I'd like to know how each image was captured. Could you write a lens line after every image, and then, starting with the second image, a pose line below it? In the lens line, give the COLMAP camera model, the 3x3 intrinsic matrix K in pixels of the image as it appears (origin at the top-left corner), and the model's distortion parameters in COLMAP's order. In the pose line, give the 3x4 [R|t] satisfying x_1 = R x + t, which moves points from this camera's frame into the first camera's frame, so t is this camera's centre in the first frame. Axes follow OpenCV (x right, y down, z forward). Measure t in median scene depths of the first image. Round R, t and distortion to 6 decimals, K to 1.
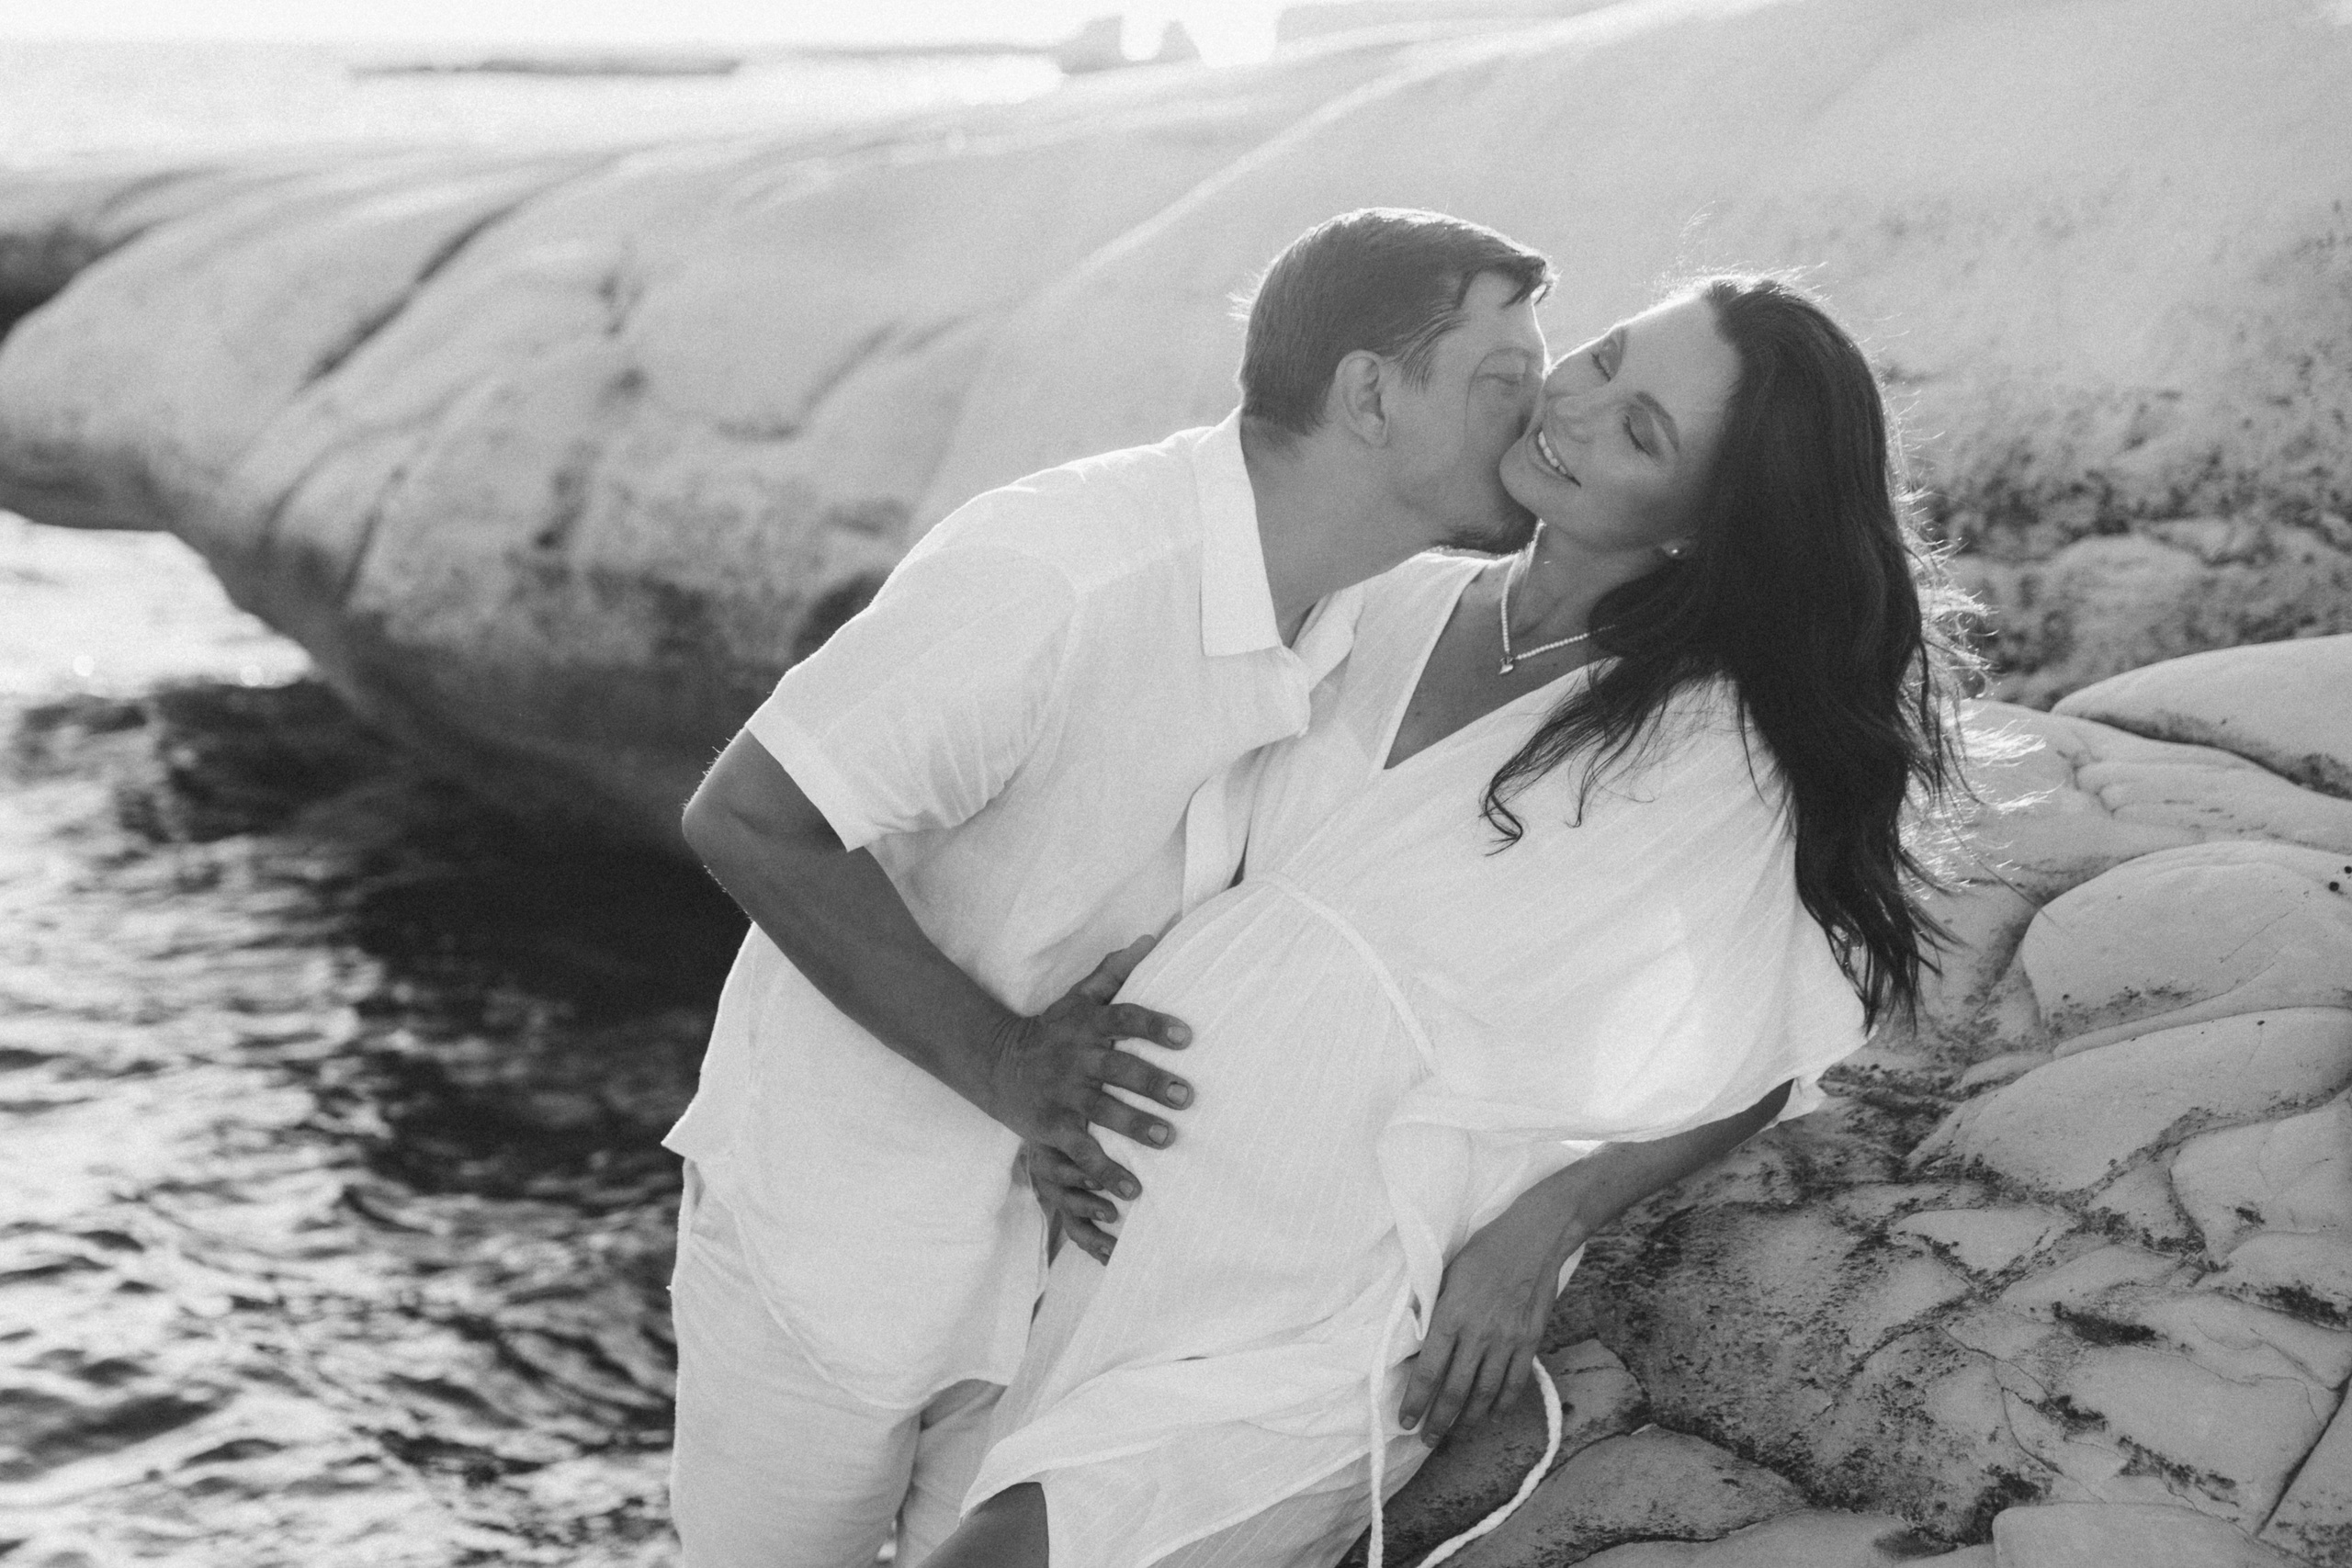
lens RADIAL K [[4559.3, 0, 961.8], [0, 4559.3, 717.3], [0, 0, 1]] dist [-0.034610, 0.093164]
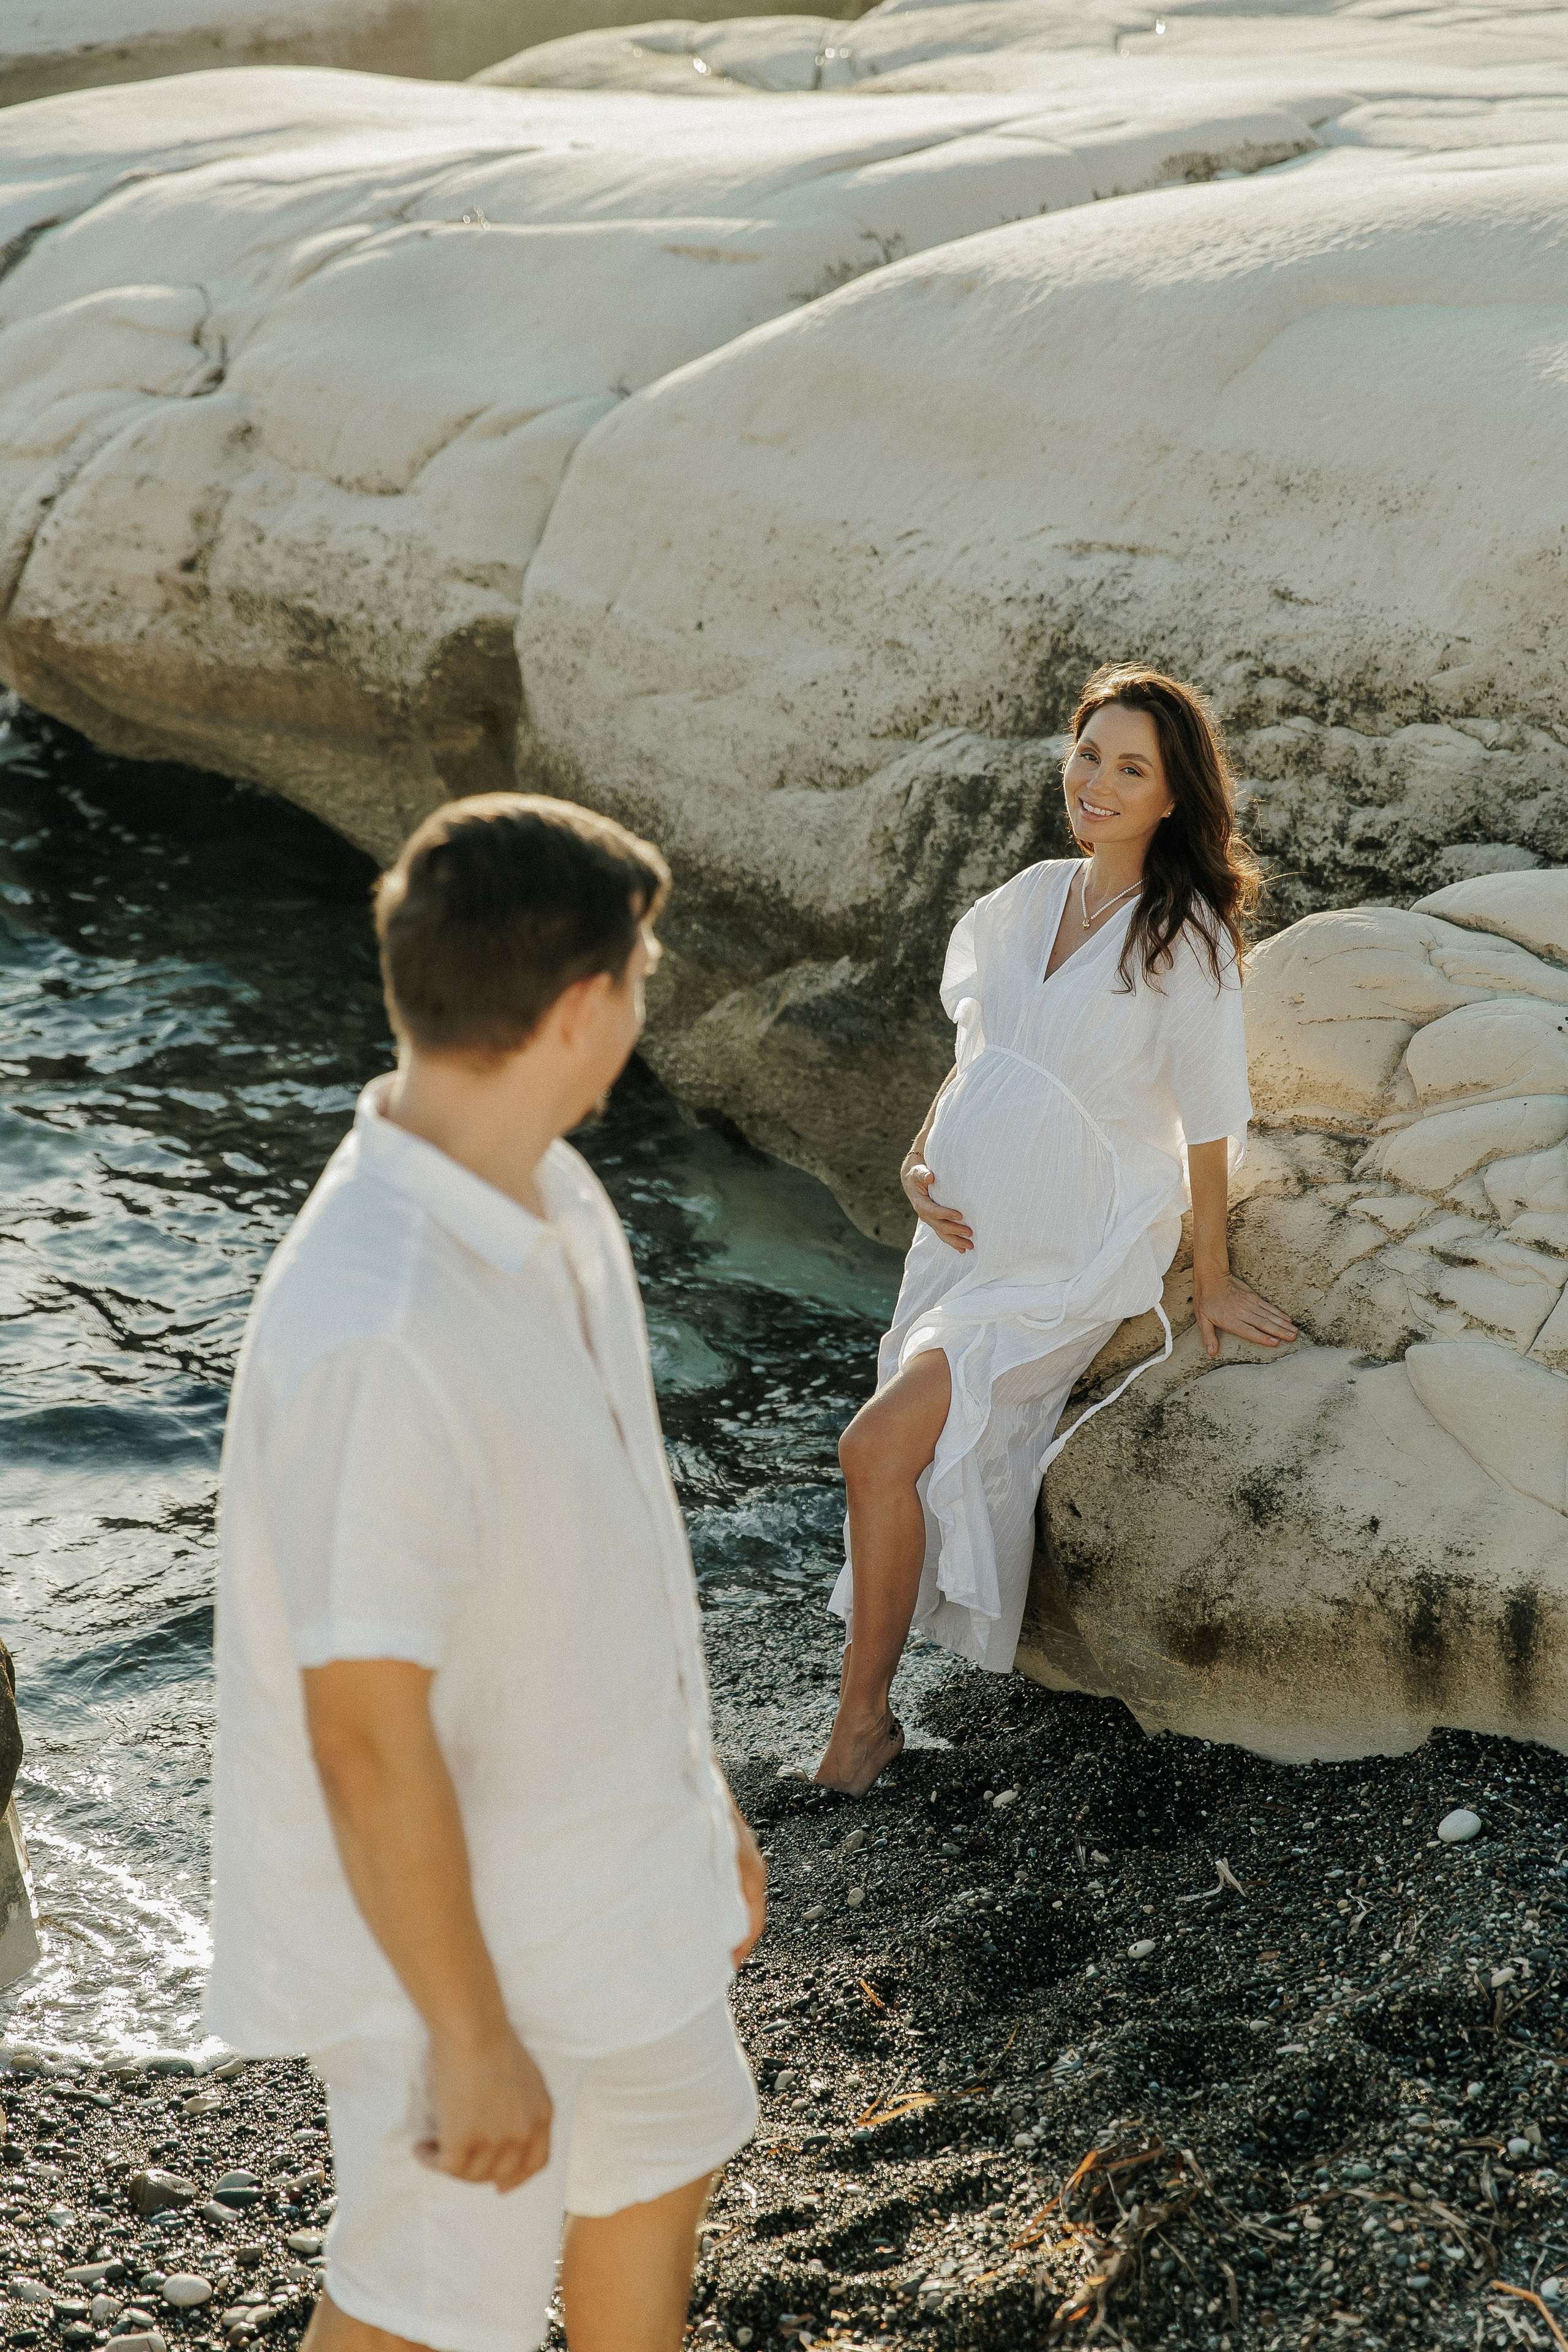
lens RADIAL K [[4600.4, 0, 779.6], [0, 4600.4, 1324.4], [0, 0, 1]] dist [-0.027811, 0.238671]
pose [[0.991377, -0.049574, 0.121305, -0.295594], [0.025361, 0.980763, 0.193548, -0.236906], [-0.128566, -0.188803, 0.973563, -0.966368]]
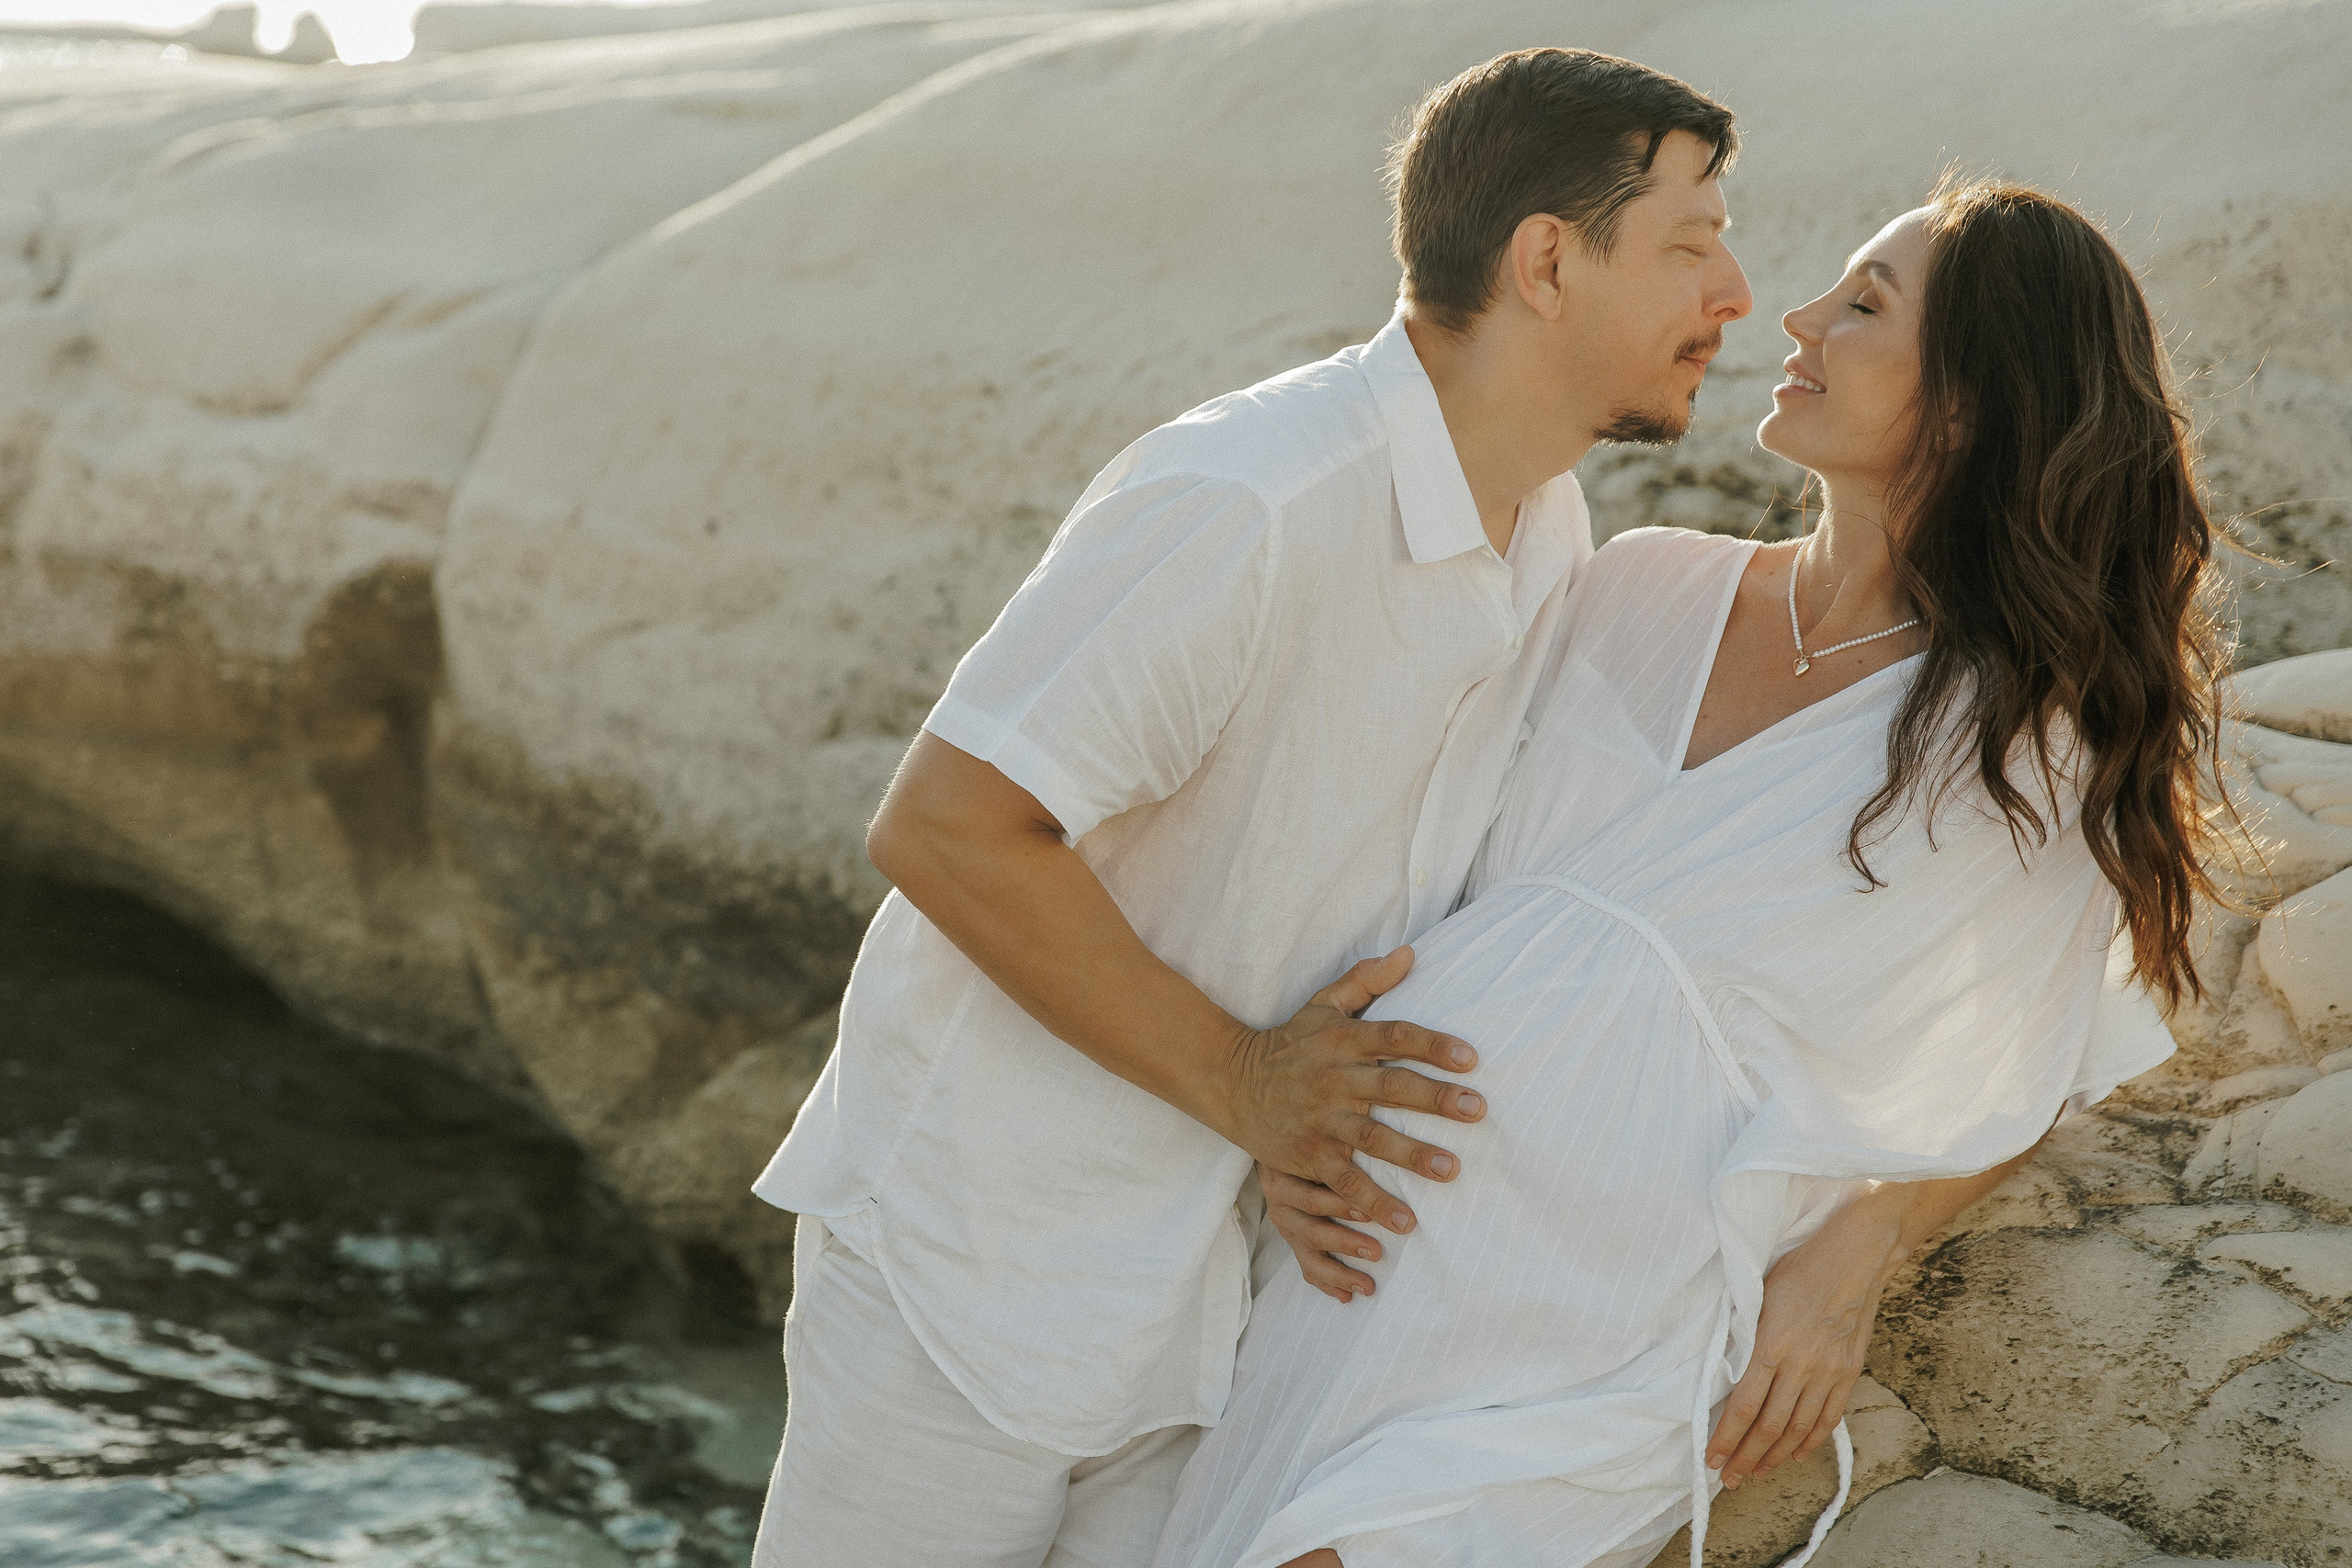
lens RADIAL K [[4599.9, 0, 1176.0], [0, 4599.9, 784.0], [0, 0, 1]] dist [-0.027811, 0.238671]
pose [[0.973974, 0.011710, 0.226355, -0.211423], [-0.014163, 0.999857, 0.009214, 0.009575], [-0.226215, -0.012180, 0.974001, 0.122975]]
